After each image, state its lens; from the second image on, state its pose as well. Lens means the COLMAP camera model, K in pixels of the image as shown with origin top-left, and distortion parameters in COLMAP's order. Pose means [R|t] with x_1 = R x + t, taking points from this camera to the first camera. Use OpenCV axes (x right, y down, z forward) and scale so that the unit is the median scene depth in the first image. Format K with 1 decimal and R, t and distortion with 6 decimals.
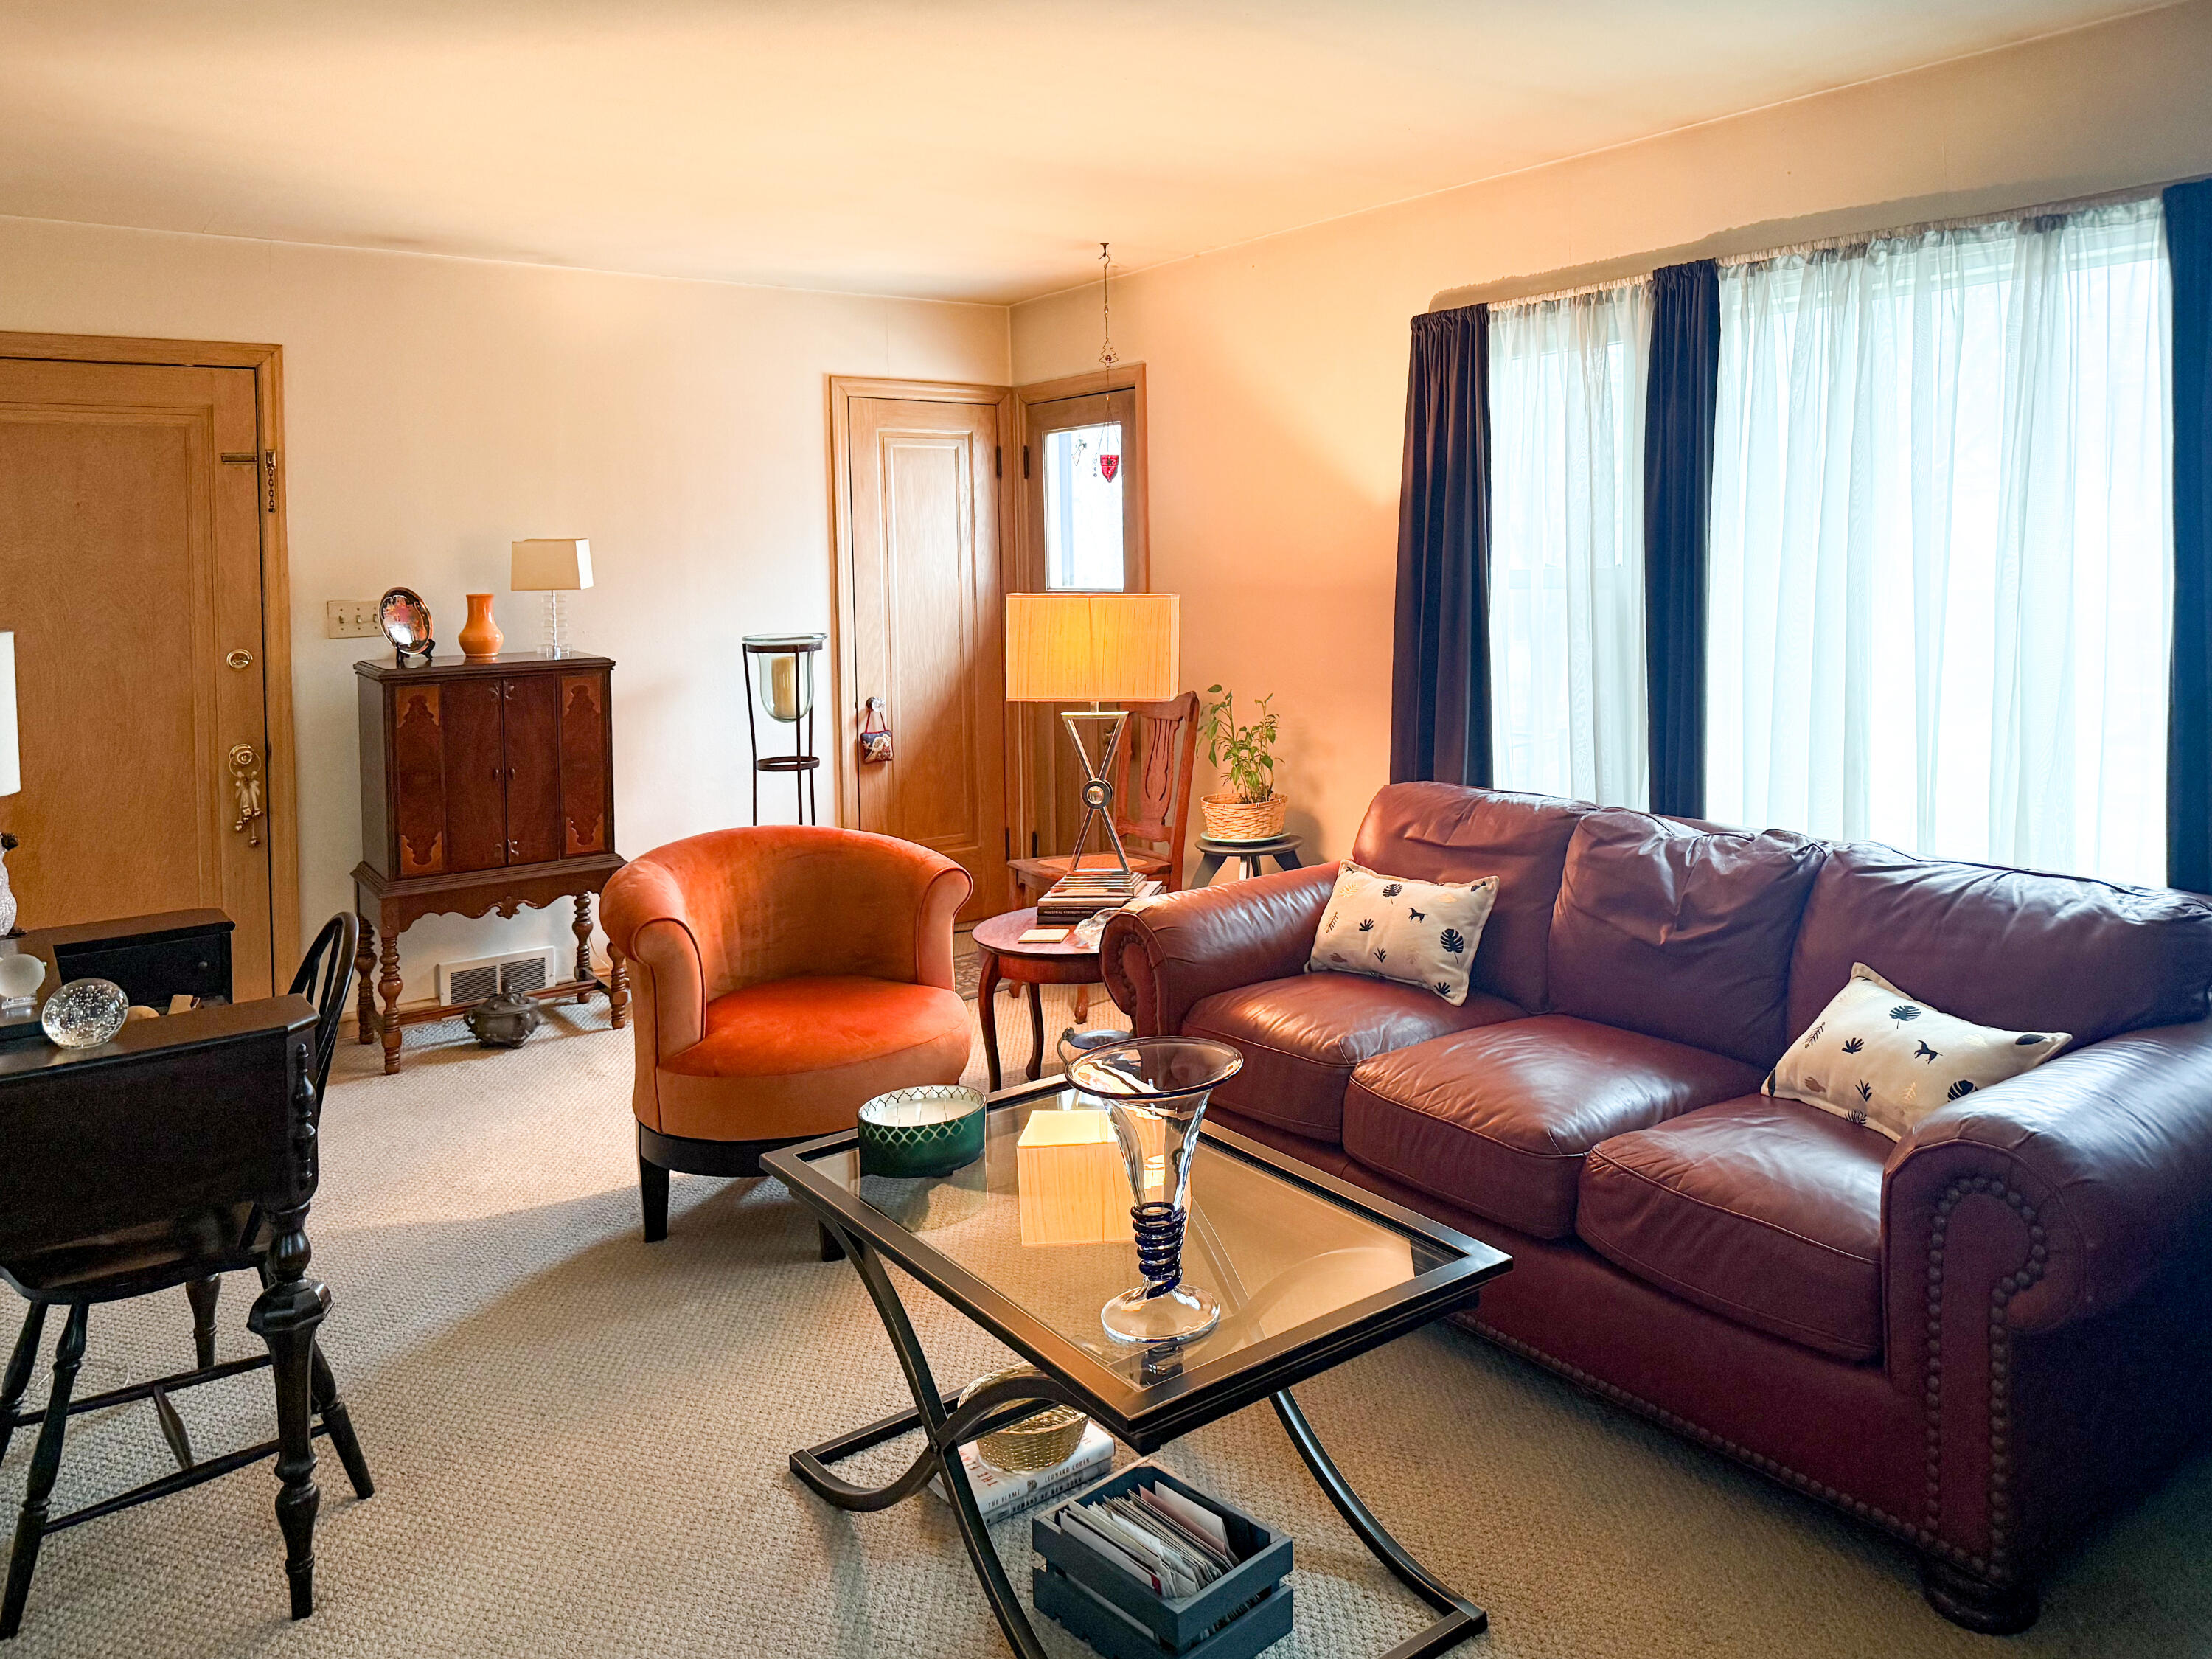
lens RADIAL K [[1451.9, 0, 1114.9], [0, 1451.9, 977.9], [0, 0, 1]] dist [0.052119, -0.065373]
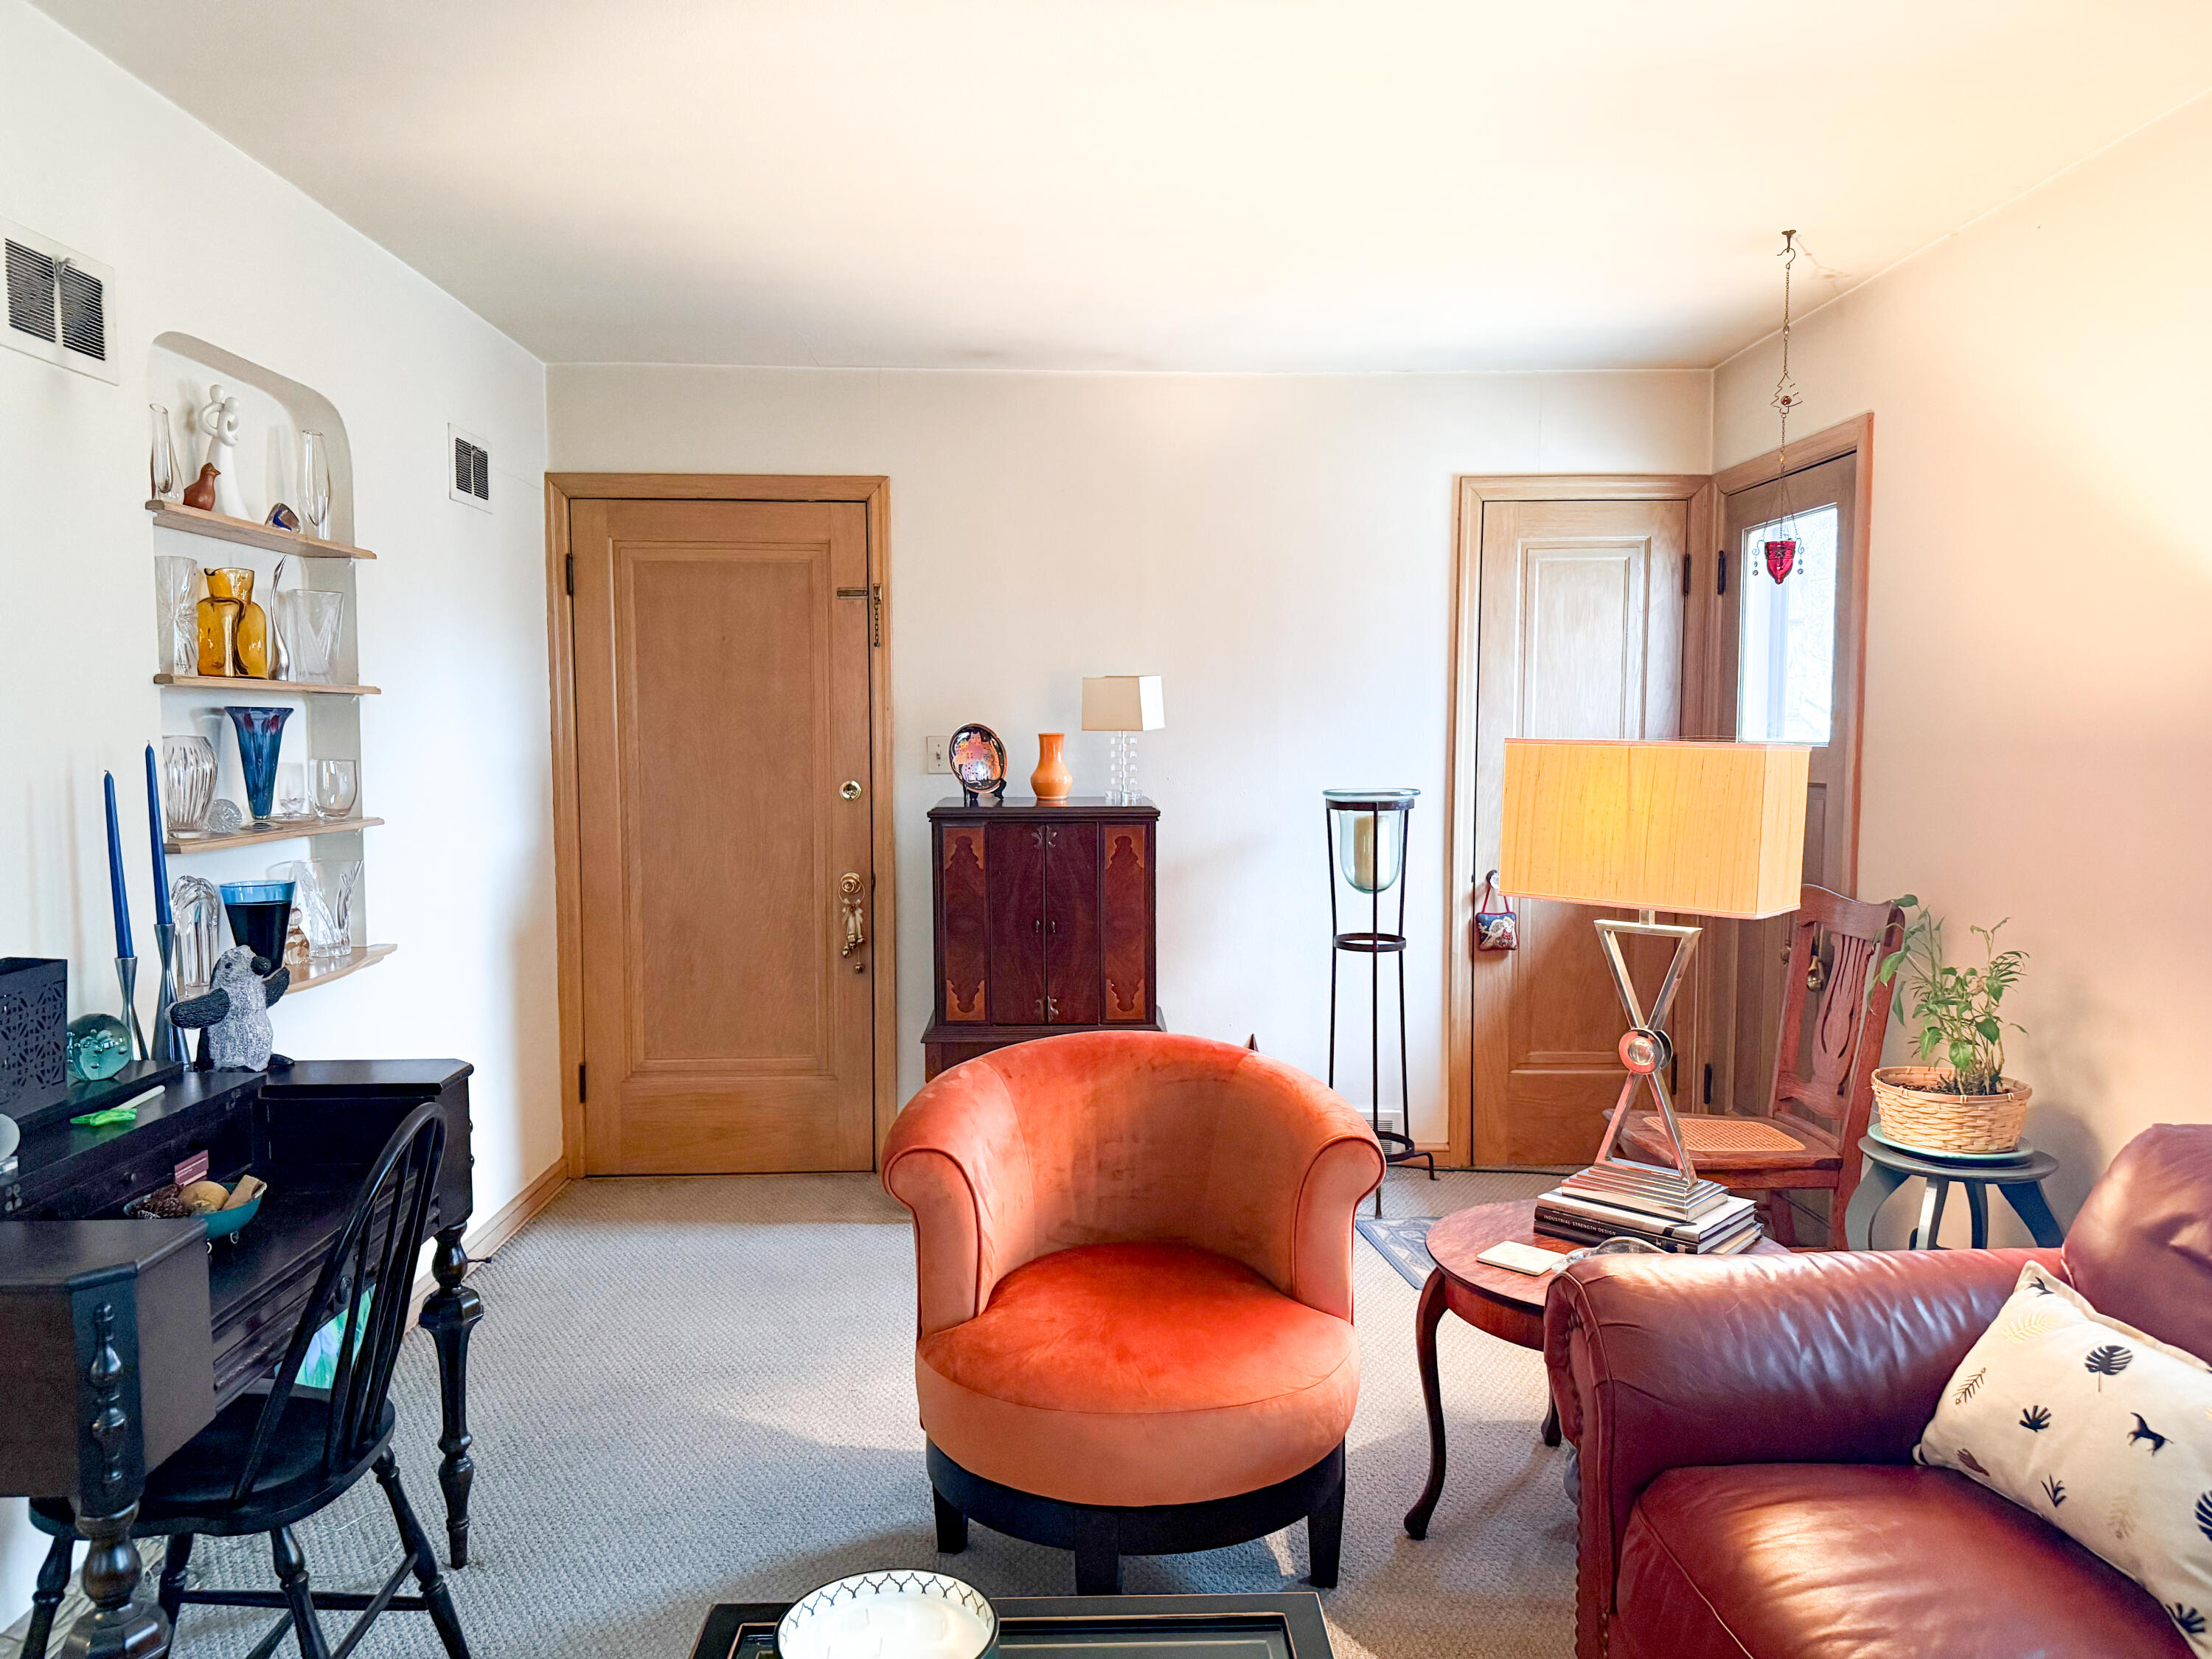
lens RADIAL K [[1451.9, 0, 1114.9], [0, 1451.9, 977.9], [0, 0, 1]] dist [0.052119, -0.065373]
pose [[0.842013, 0.113370, -0.527410, 0.100579], [-0.166788, 0.984477, -0.054660, -0.066415], [0.513026, 0.133990, 0.847851, 0.264575]]
